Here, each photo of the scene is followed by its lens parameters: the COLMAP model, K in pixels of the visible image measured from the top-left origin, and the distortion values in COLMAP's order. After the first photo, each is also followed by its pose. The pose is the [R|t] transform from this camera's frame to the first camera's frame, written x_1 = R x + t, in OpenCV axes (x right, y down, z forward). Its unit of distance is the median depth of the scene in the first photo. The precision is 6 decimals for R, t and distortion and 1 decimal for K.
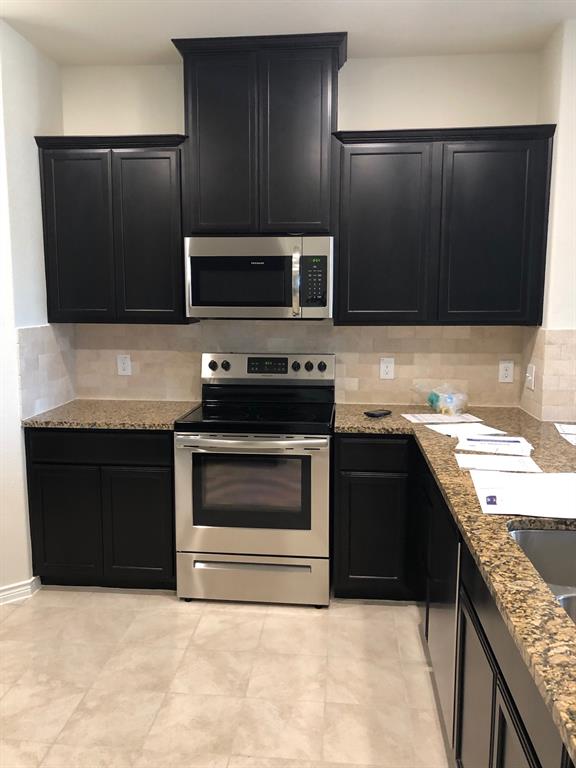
lens RADIAL K [[627.7, 0, 288.0], [0, 627.7, 384.0], [0, 0, 1]] dist [0.026050, -0.003626]
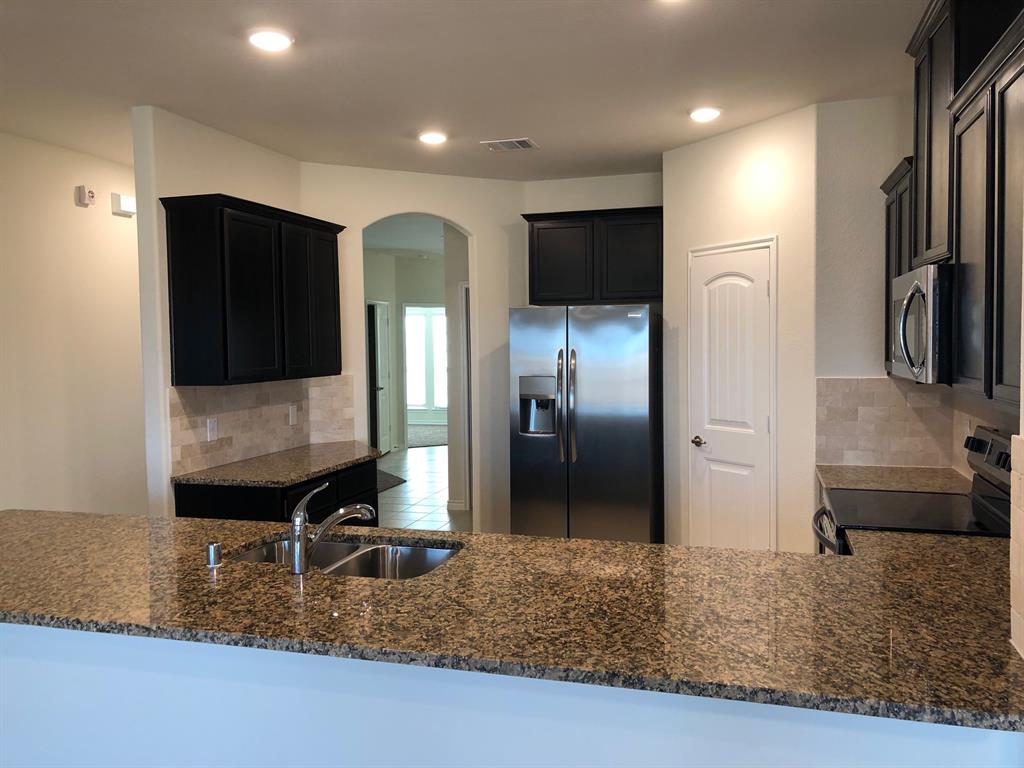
lens RADIAL K [[837.0, 0, 509.2], [0, 837.0, 378.1], [0, 0, 1]] dist [0.026050, -0.003626]
pose [[-0.203855, 0.047087, -0.977868, 0.936142], [-0.123654, 0.989605, 0.073430, -0.111139], [0.971160, 0.135886, -0.195914, 0.678545]]
